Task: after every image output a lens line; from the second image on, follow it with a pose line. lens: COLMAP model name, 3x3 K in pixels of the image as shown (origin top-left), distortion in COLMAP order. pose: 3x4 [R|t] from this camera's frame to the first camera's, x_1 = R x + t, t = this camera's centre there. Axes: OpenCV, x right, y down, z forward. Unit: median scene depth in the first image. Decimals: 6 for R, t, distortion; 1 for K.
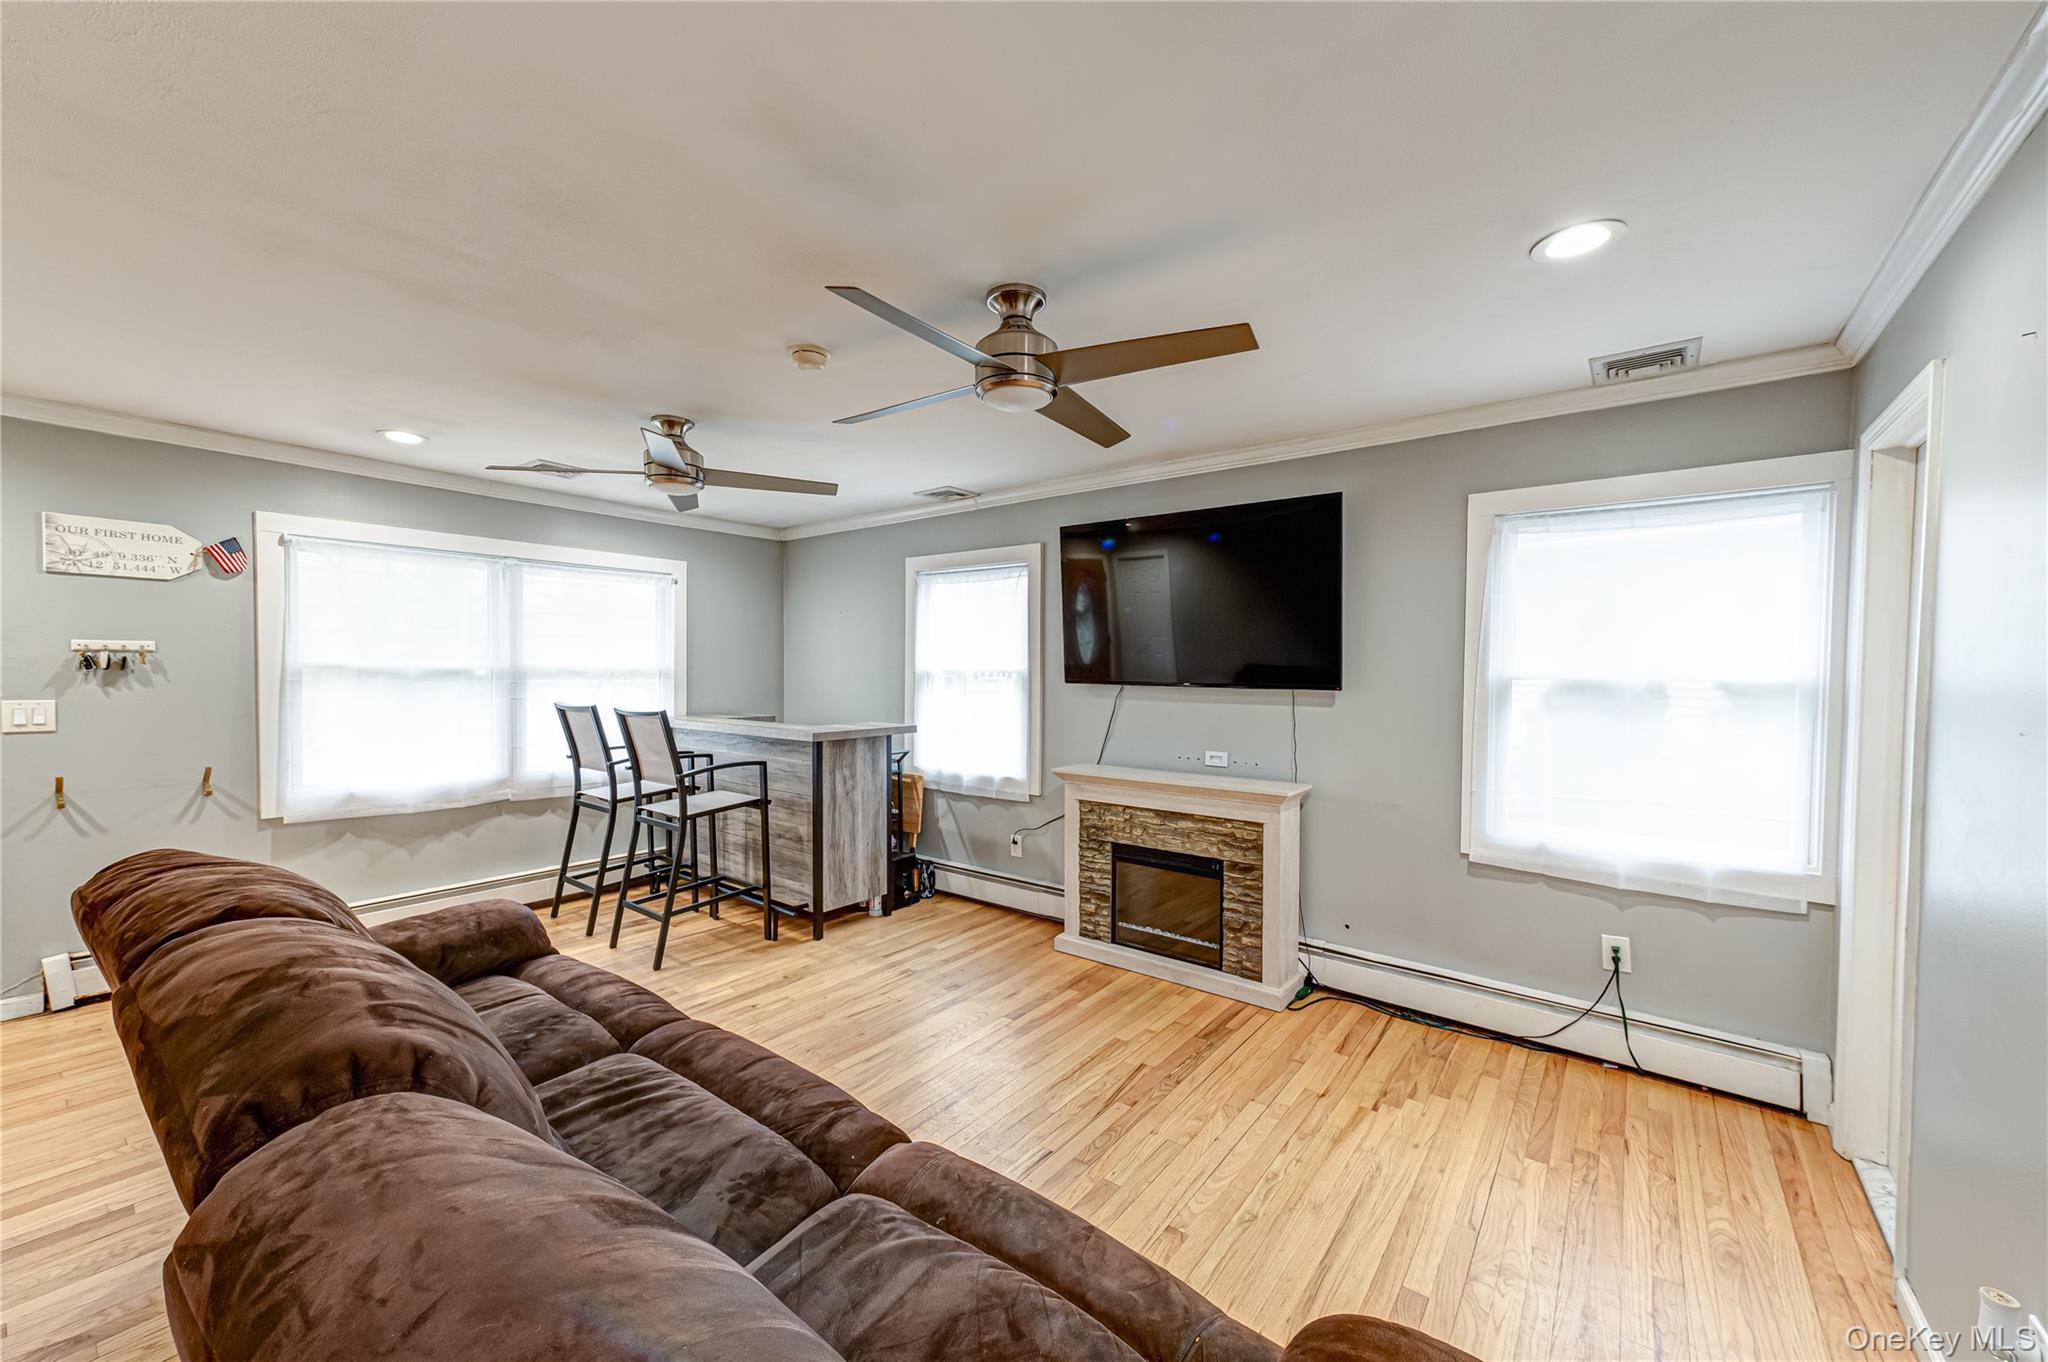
lens RADIAL K [[780.6, 0, 1028.0], [0, 780.6, 681.4], [0, 0, 1]] dist [-0.001856, -0.000301]
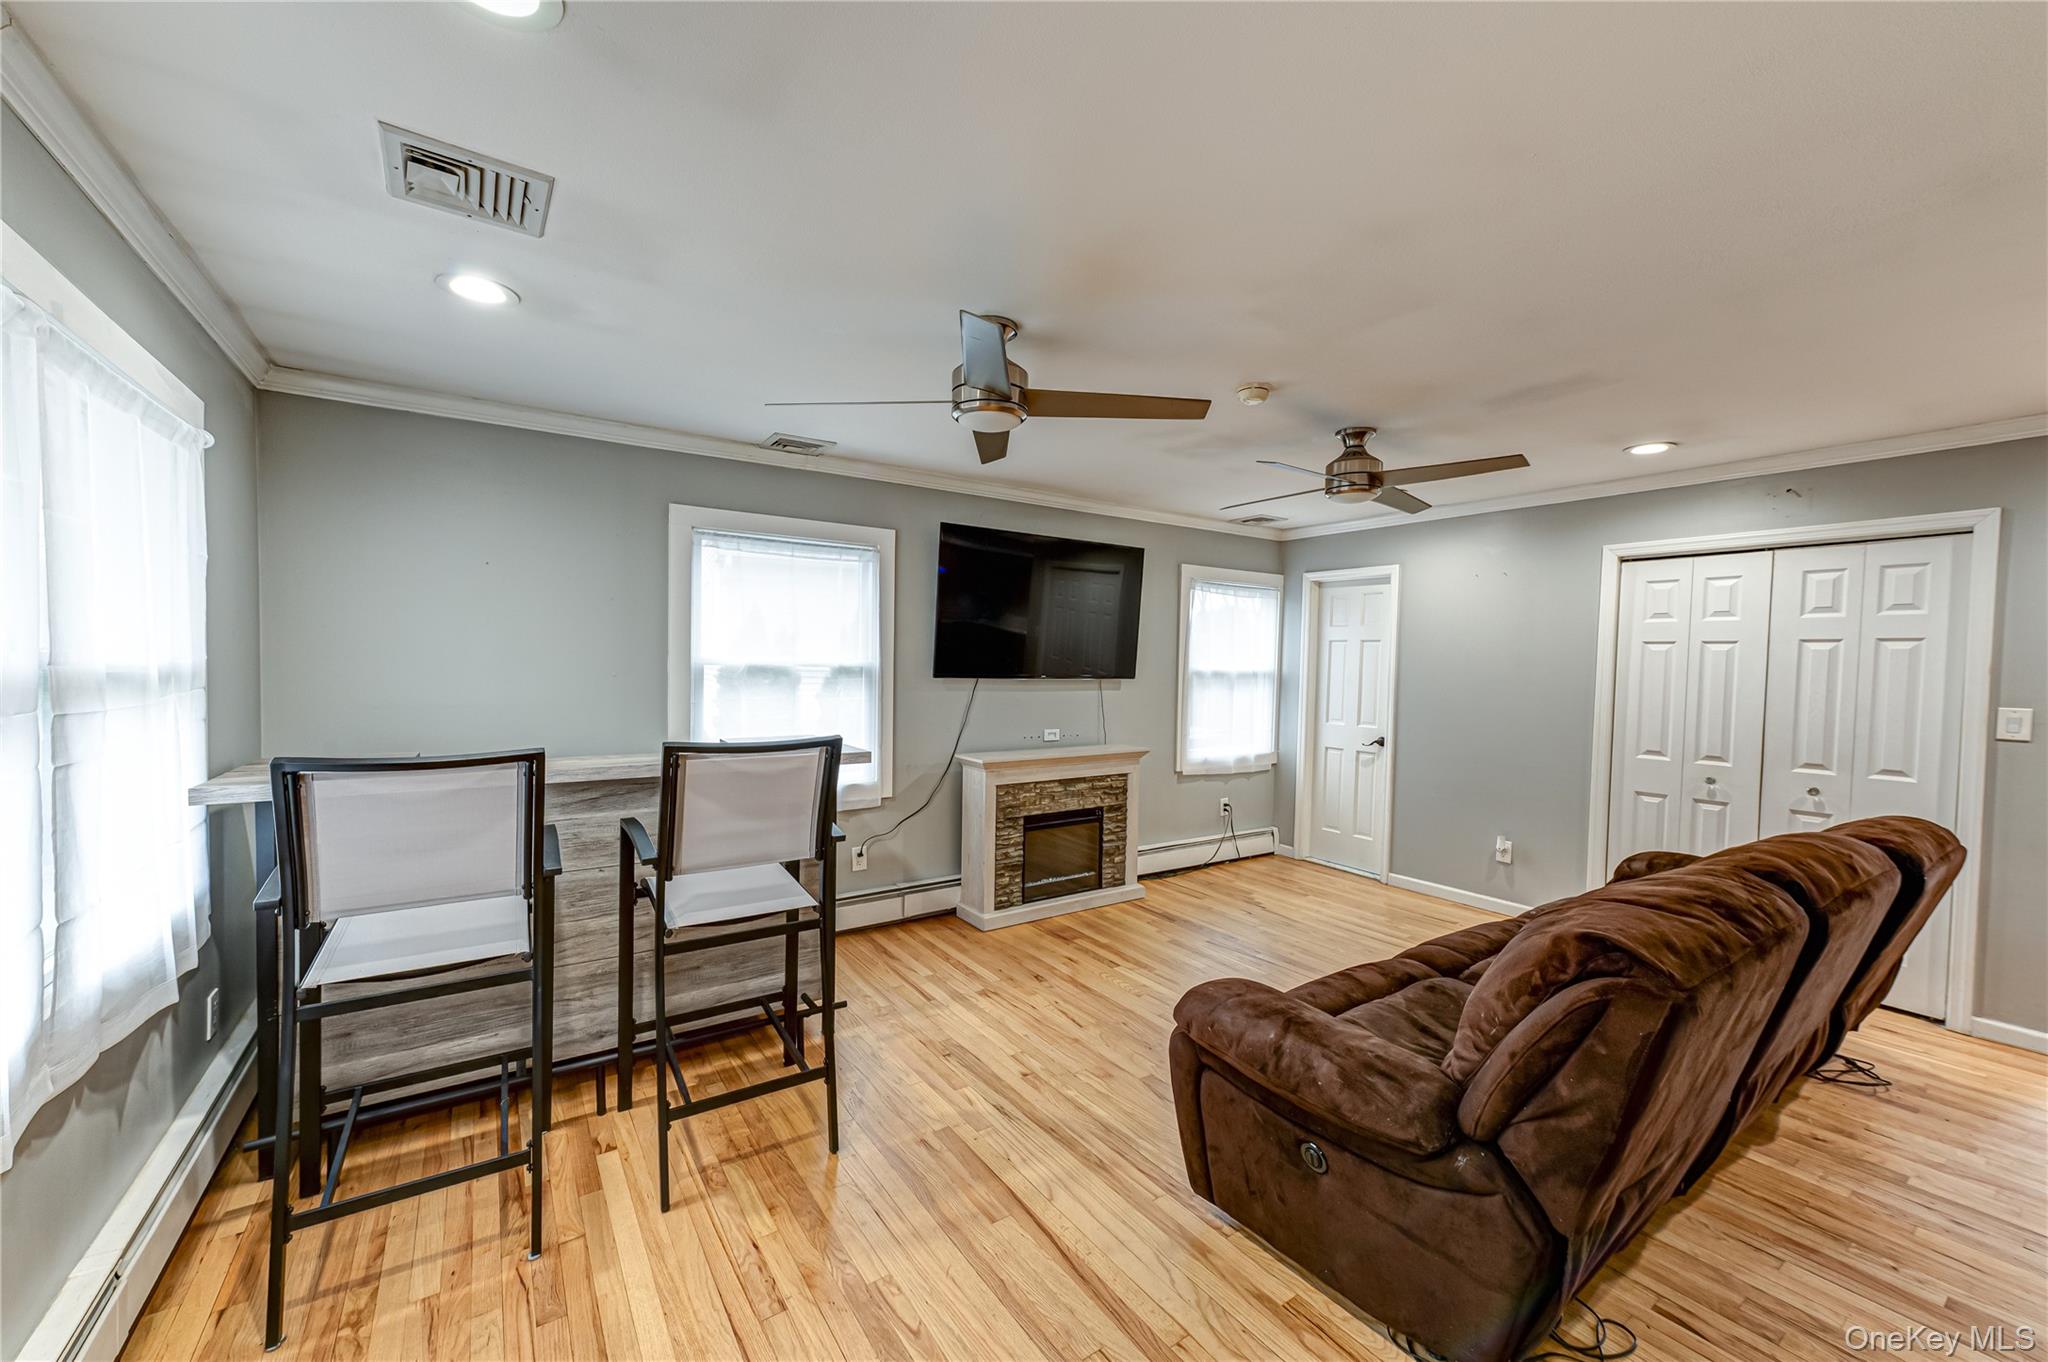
lens RADIAL K [[780.6, 0, 1032.2], [0, 780.6, 685.4], [0, 0, 1]] dist [-0.001856, -0.000301]
pose [[0.311522, -0.031923, 0.949702, -1.004843], [0.004310, 0.999473, 0.032183, -0.023294], [-0.950229, -0.005933, 0.311496, 0.656831]]
